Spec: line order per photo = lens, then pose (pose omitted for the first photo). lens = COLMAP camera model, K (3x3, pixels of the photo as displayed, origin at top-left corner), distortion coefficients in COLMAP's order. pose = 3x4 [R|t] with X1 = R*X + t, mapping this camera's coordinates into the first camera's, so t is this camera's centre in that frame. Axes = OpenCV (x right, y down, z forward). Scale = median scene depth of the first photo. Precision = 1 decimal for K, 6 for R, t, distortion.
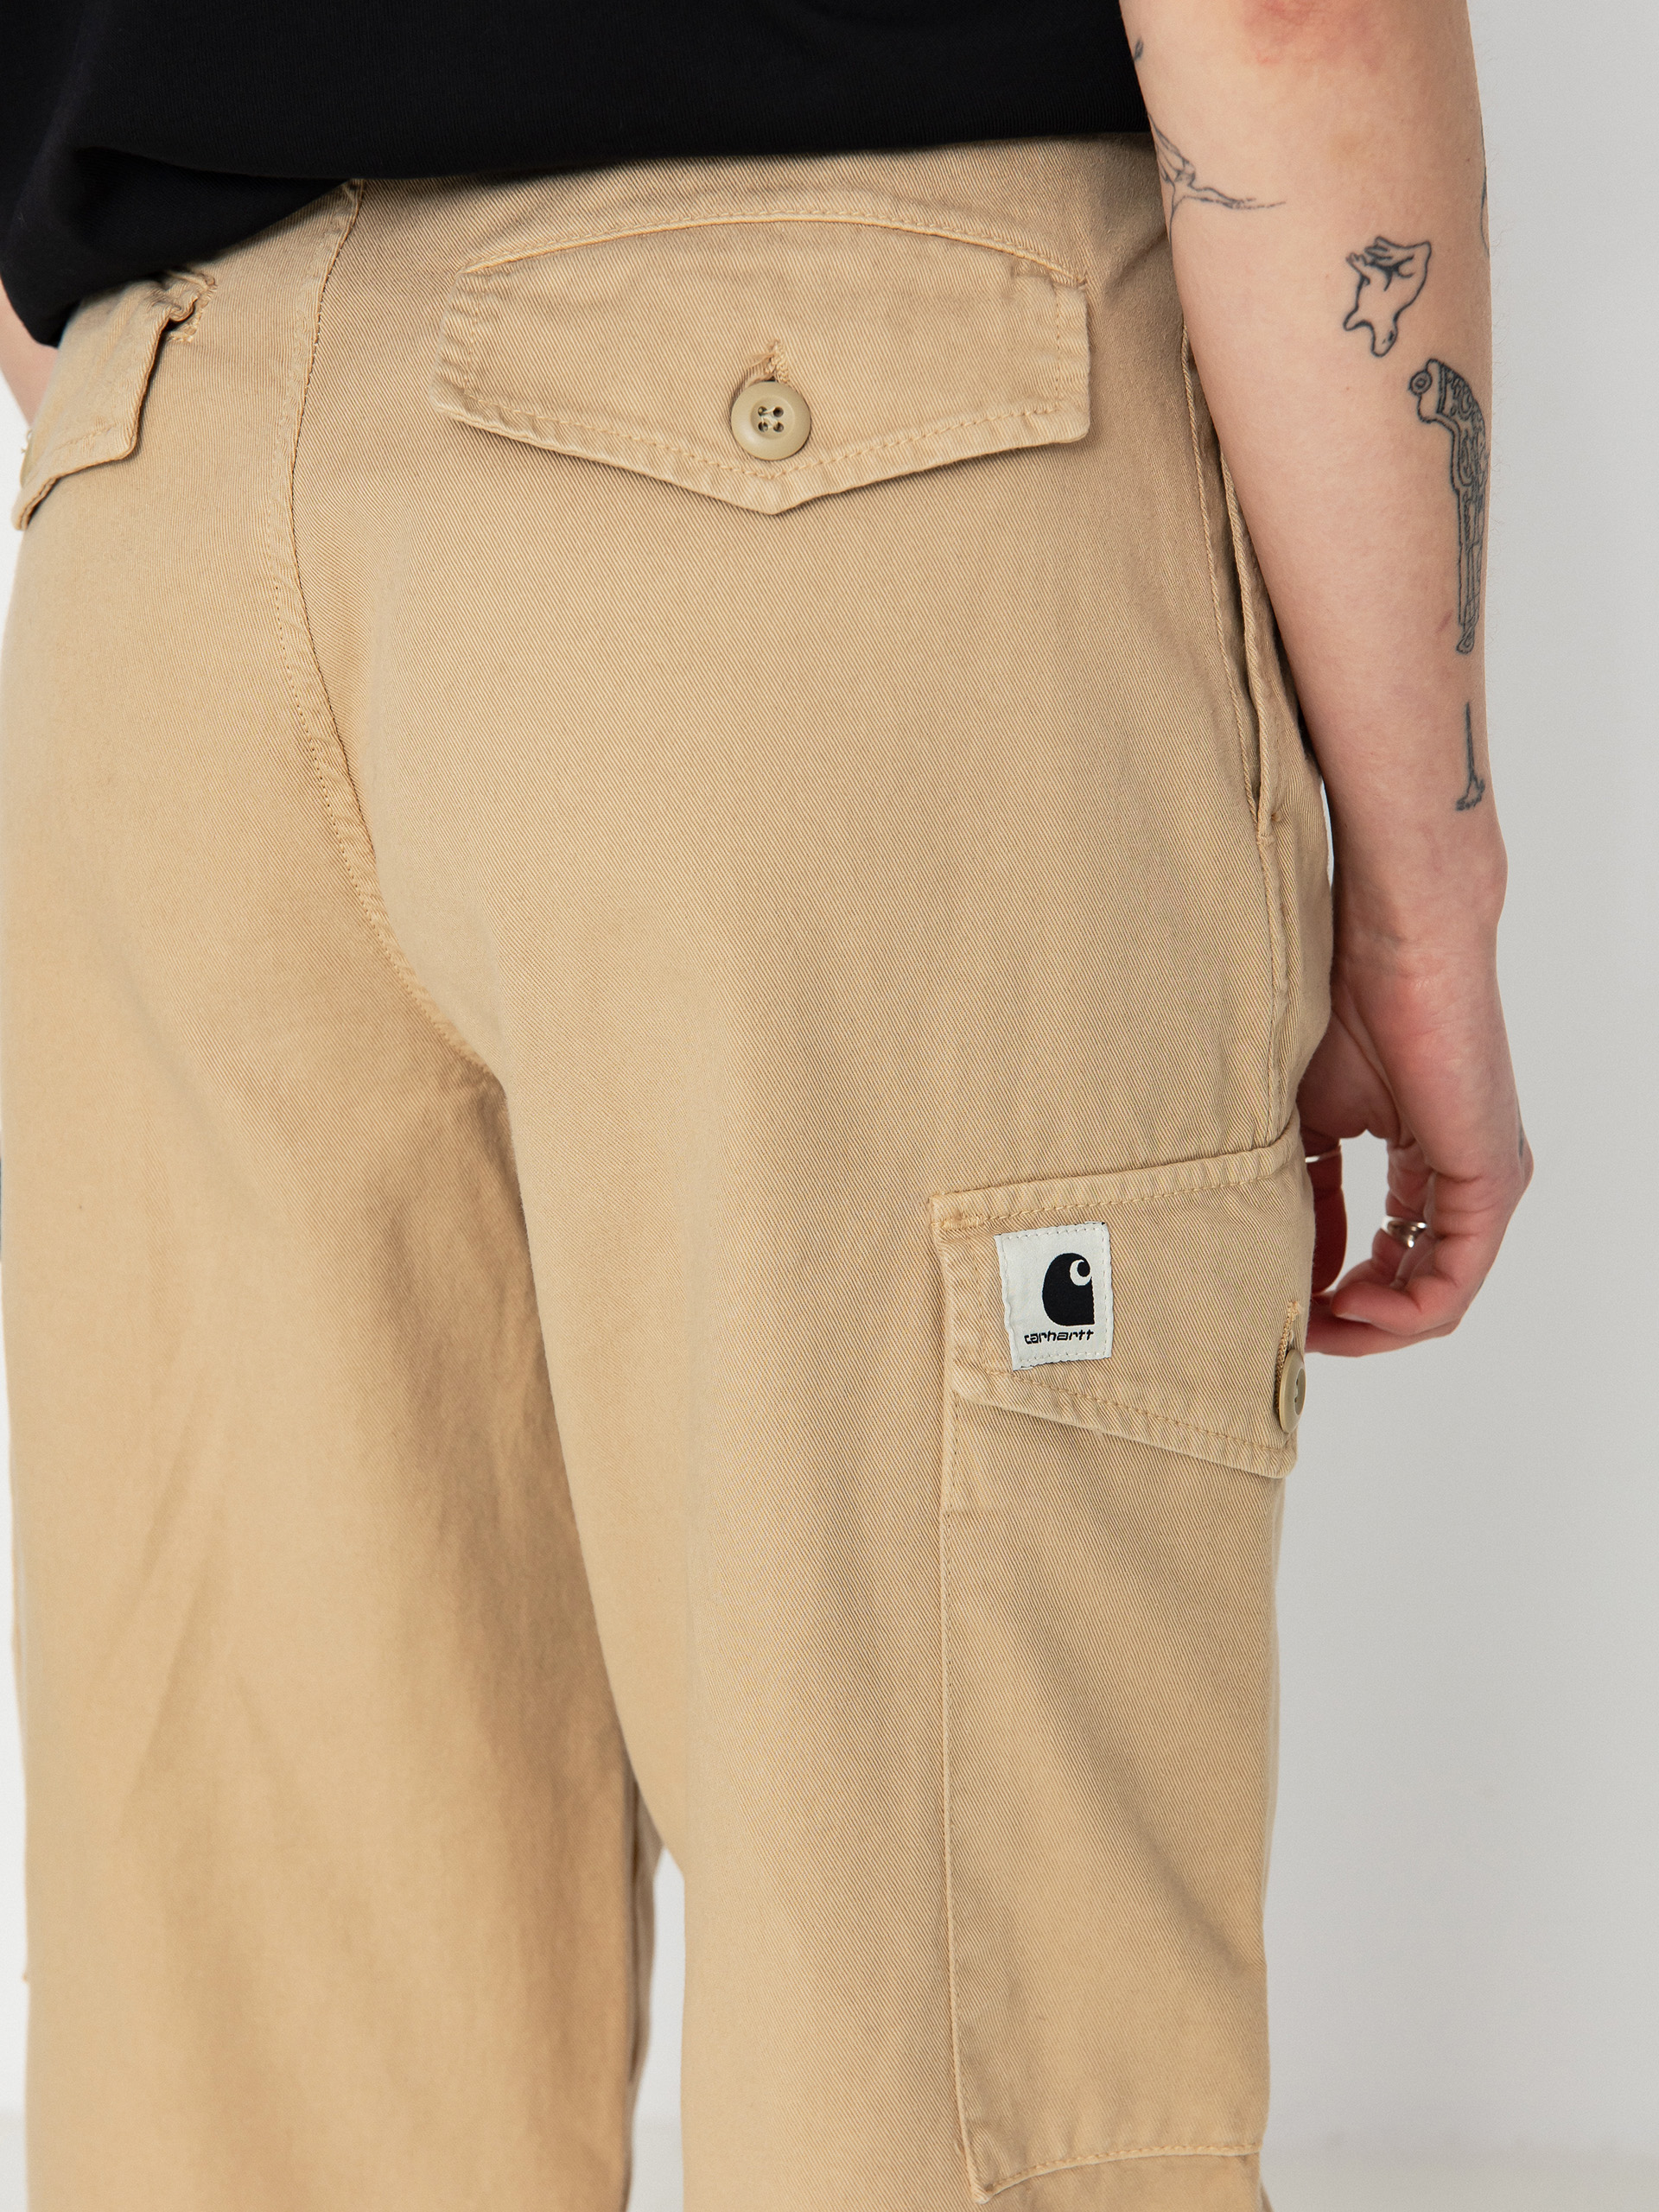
lens RADIAL K [[3861.2, 0, 836.8], [0, 3861.2, 1107.3], [0, 0, 1]] dist [0.081438, 0.000000]
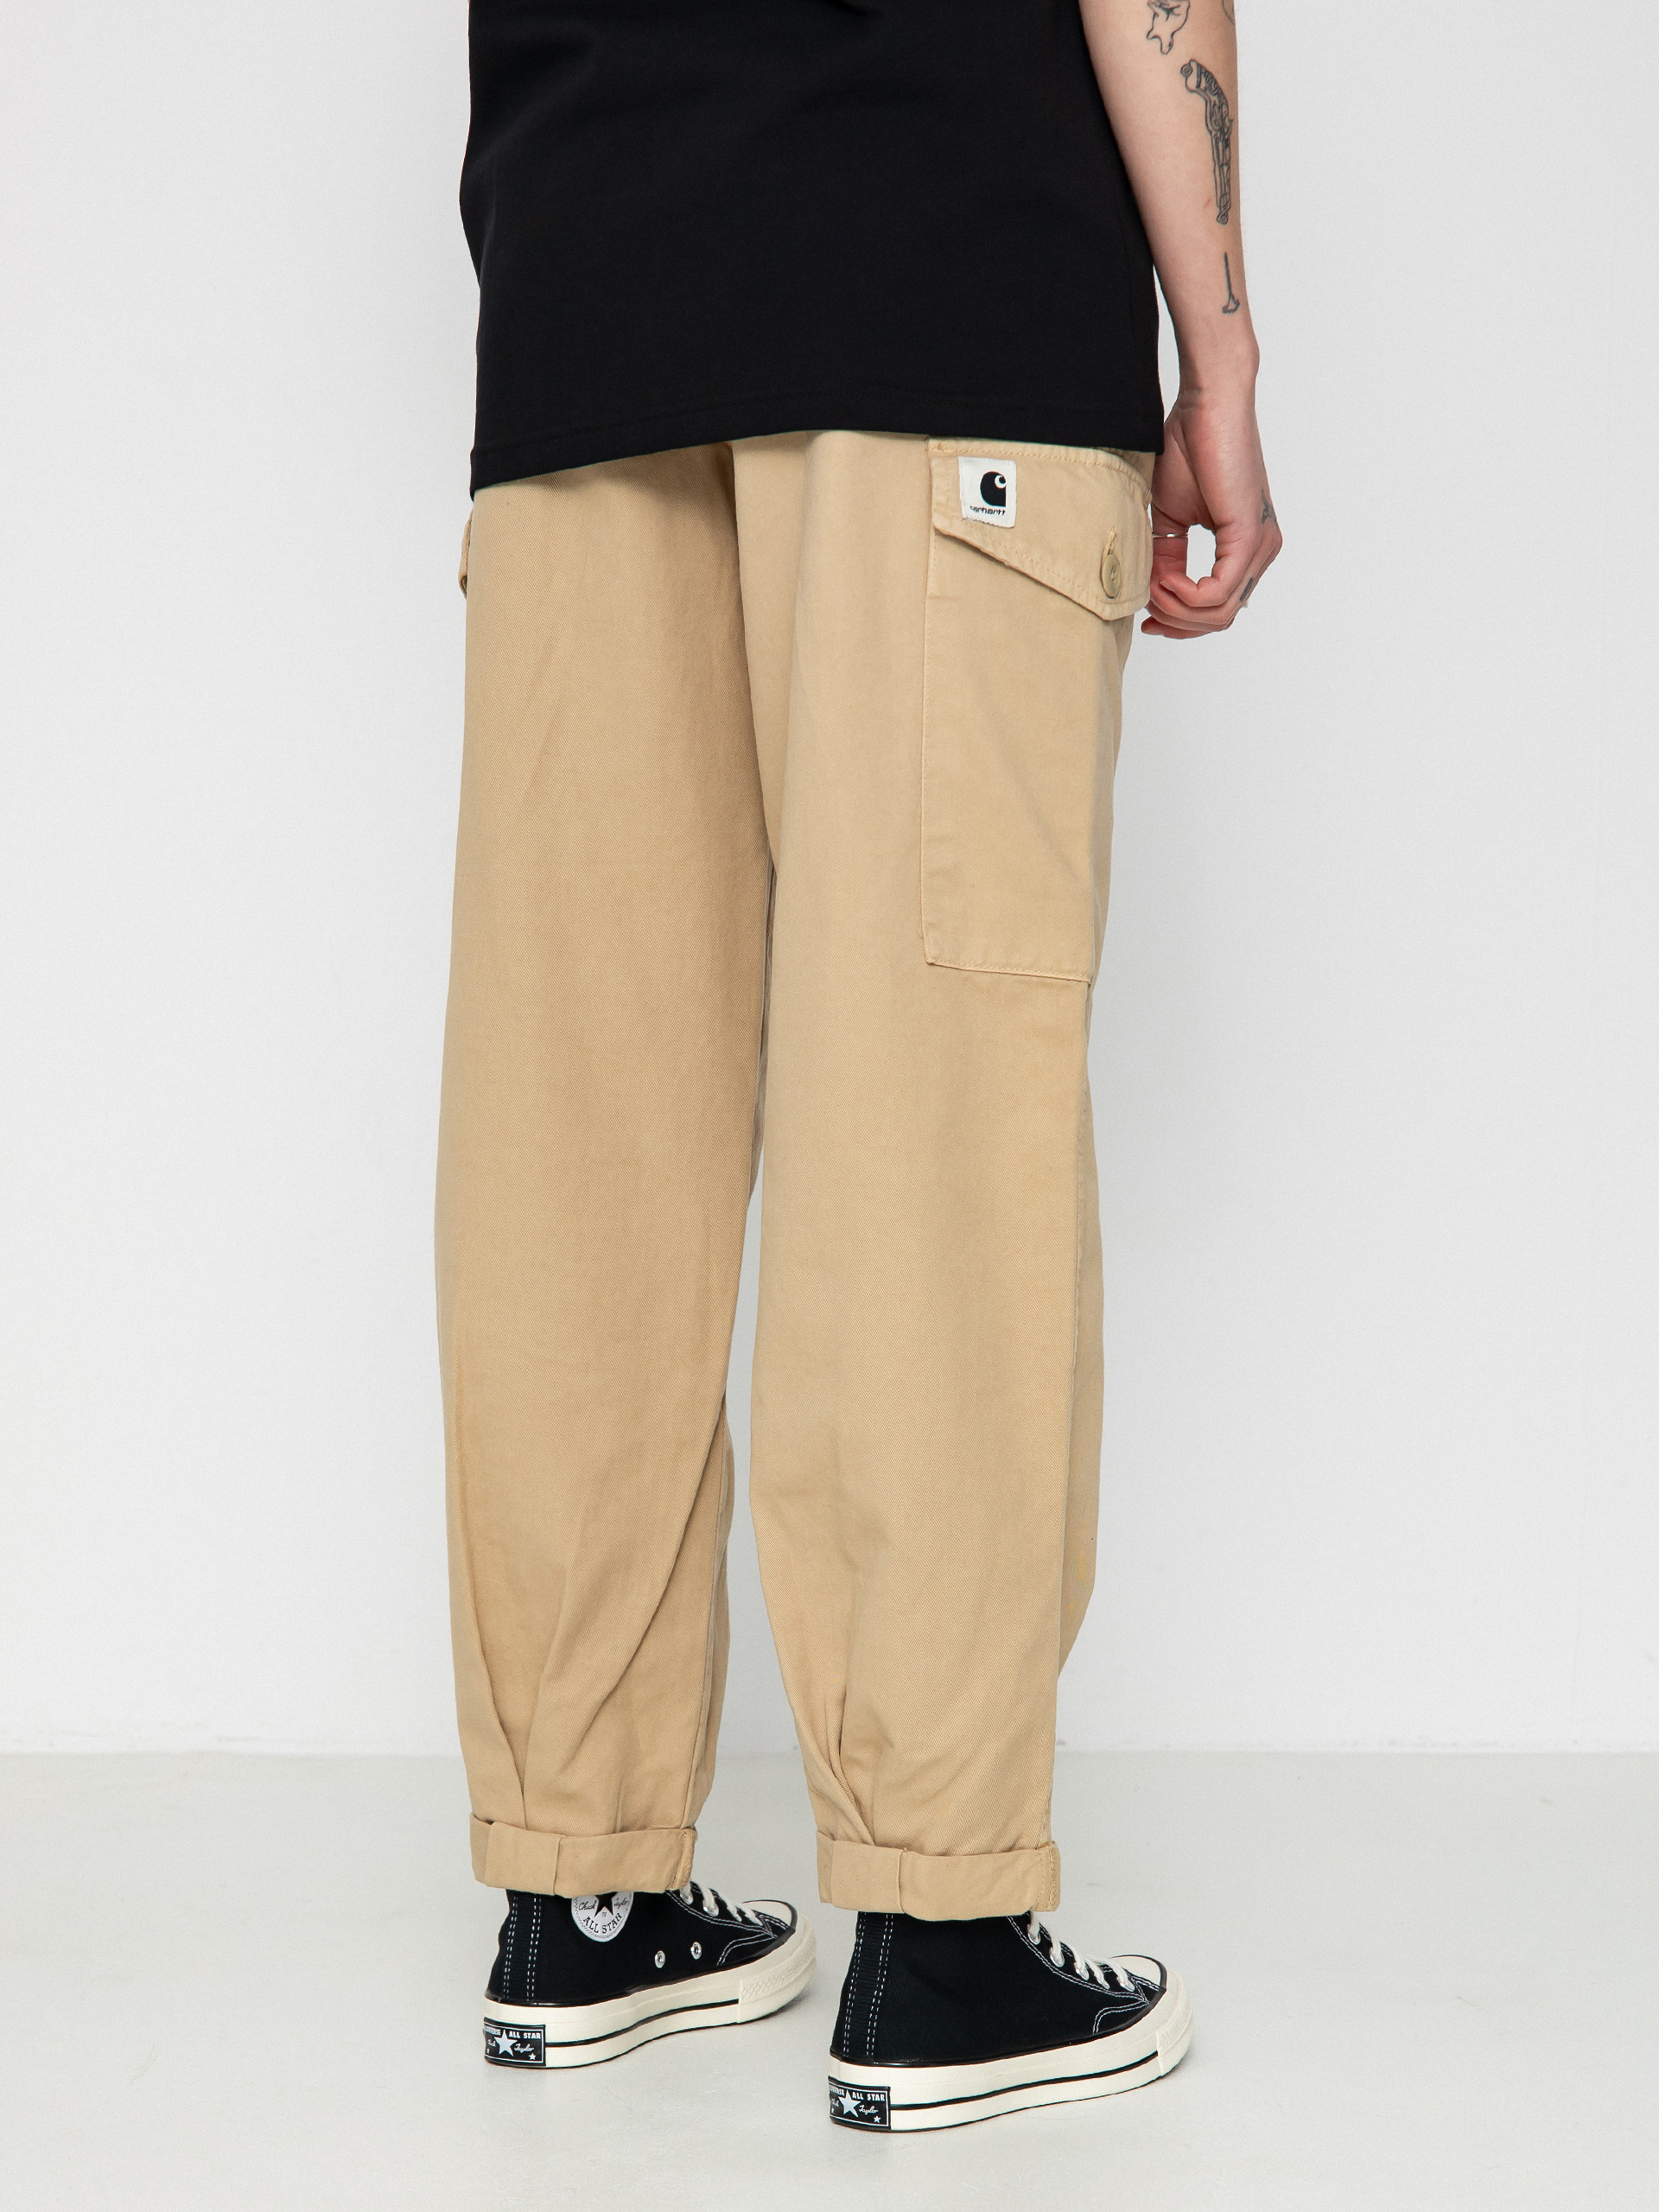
lens RADIAL K [[4165.9, 0, 824.3], [0, 4165.9, 1105.4], [0, 0, 1]] dist [0.042462, 0.000000]
pose [[0.996756, 0.051741, -0.061652, 0.124319], [-0.055269, 0.996846, -0.056954, 0.511220], [0.058511, 0.060177, 0.996471, -1.227787]]
